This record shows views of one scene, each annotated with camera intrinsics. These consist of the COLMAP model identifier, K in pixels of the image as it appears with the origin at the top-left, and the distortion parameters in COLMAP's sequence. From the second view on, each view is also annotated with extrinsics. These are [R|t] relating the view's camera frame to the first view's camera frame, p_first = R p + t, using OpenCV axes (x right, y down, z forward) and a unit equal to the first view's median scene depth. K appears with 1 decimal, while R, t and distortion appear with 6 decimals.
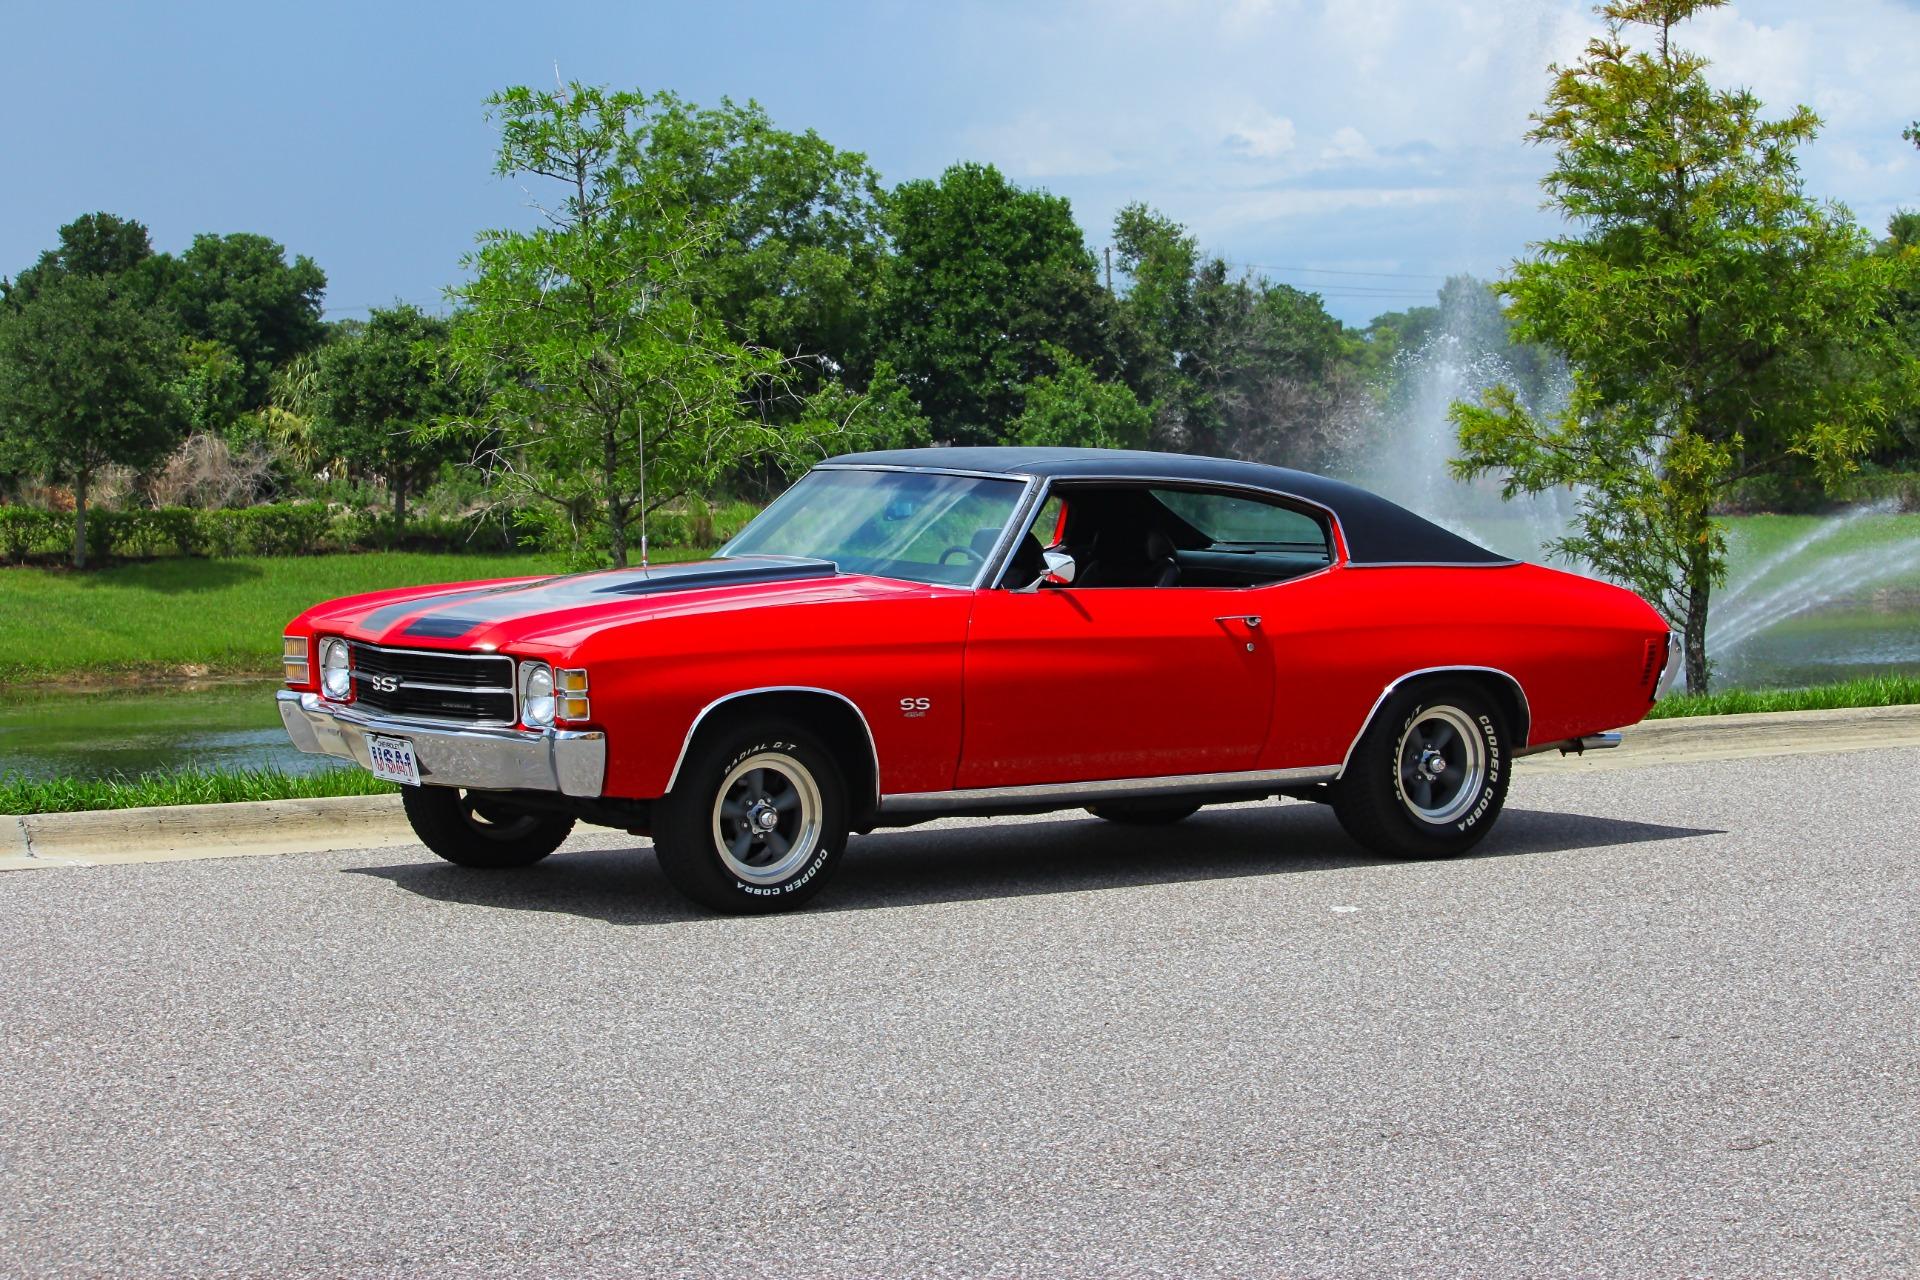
lens RADIAL K [[4845.7, 0, 960.2], [0, 4845.7, 588.3], [0, 0, 1]] dist [-0.413789, -0.030160]
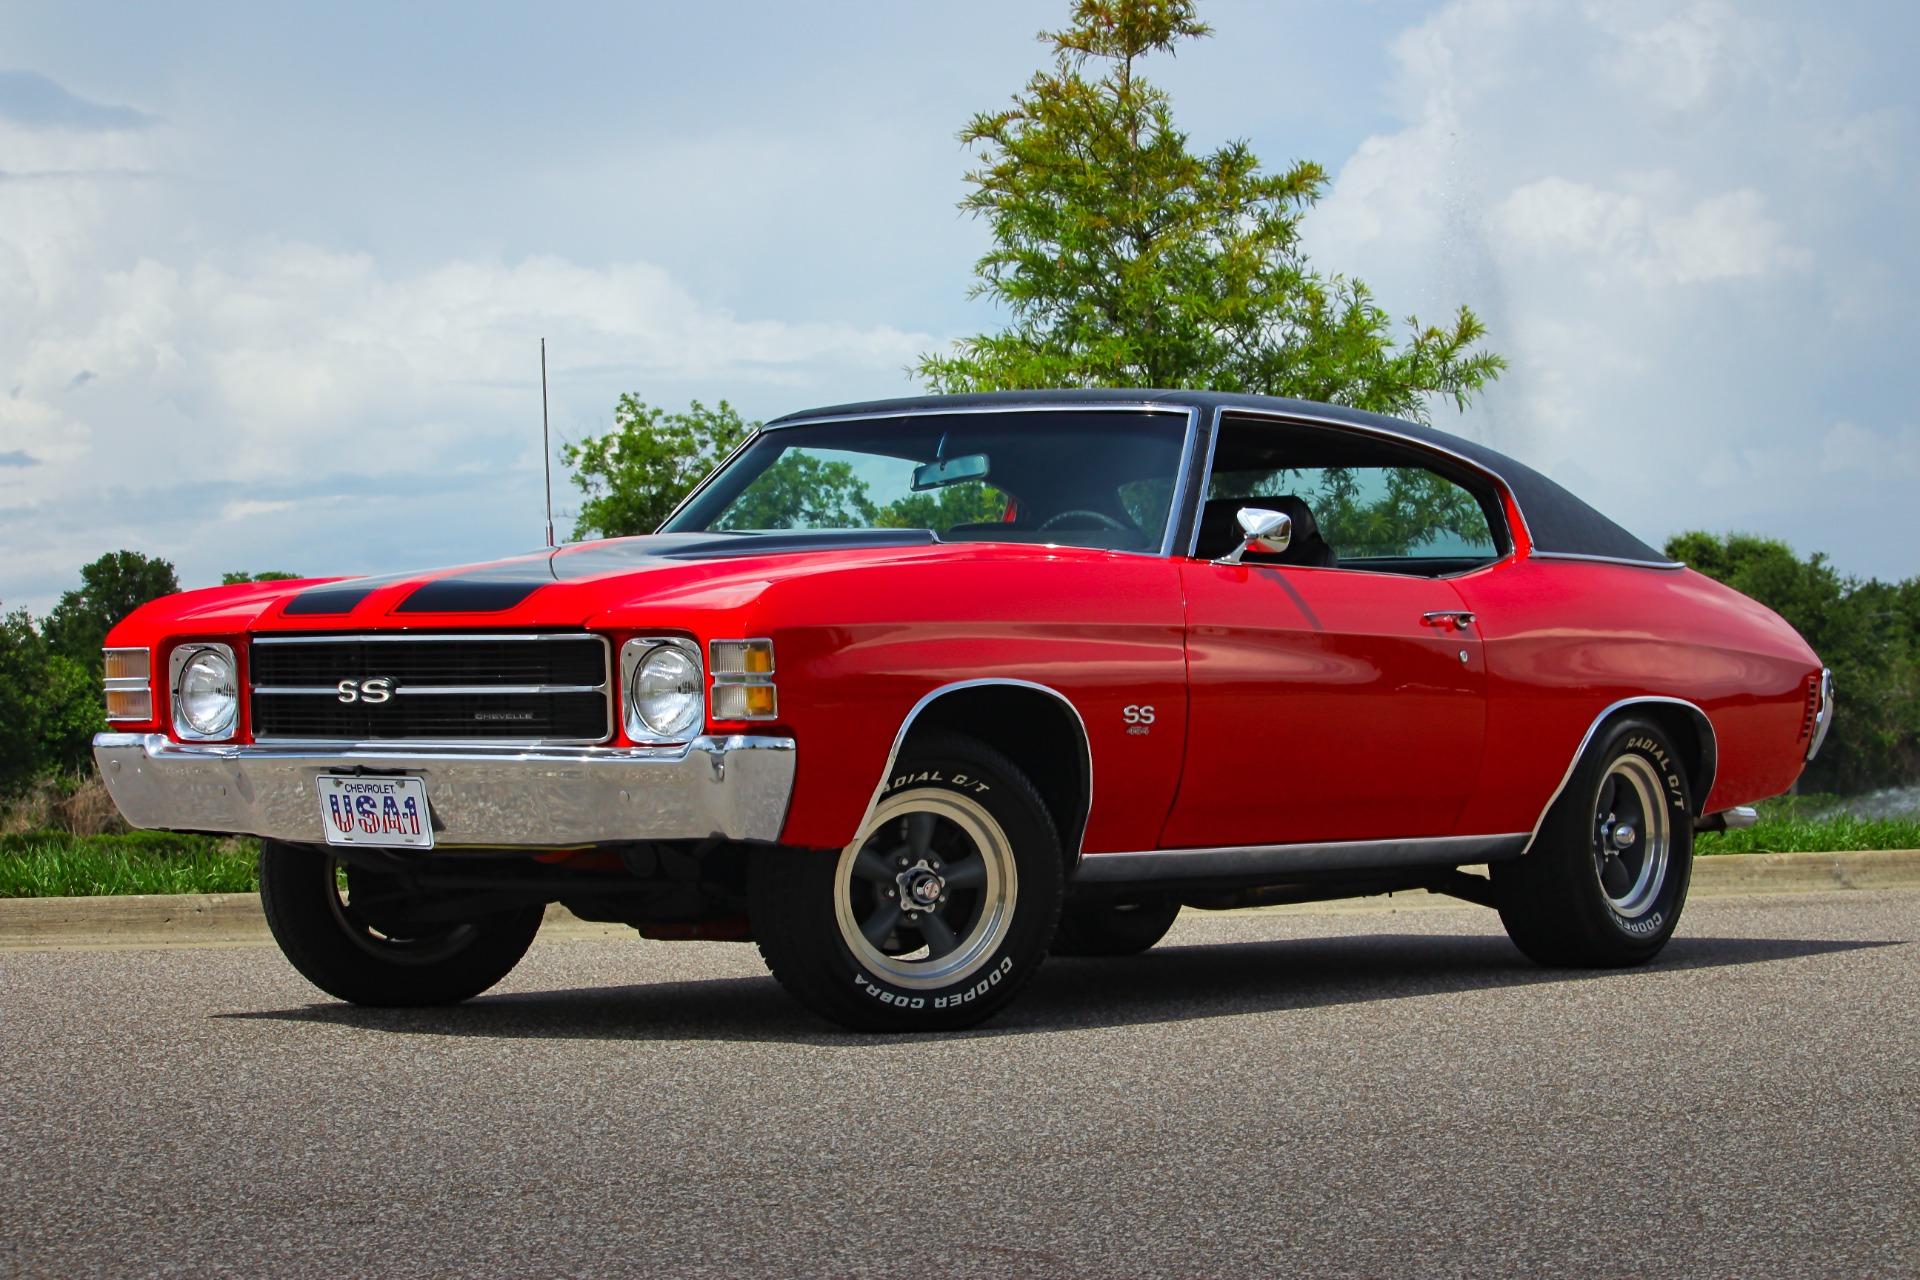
lens RADIAL K [[4919.5, 0, 1038.0], [0, 4919.5, 688.8], [0, 0, 1]] dist [-0.374348, -0.845650]
pose [[0.951244, -0.011276, 0.308232, -0.212244], [0.028909, 0.998192, -0.052700, 0.050913], [-0.307080, 0.059041, 0.949850, 0.324592]]
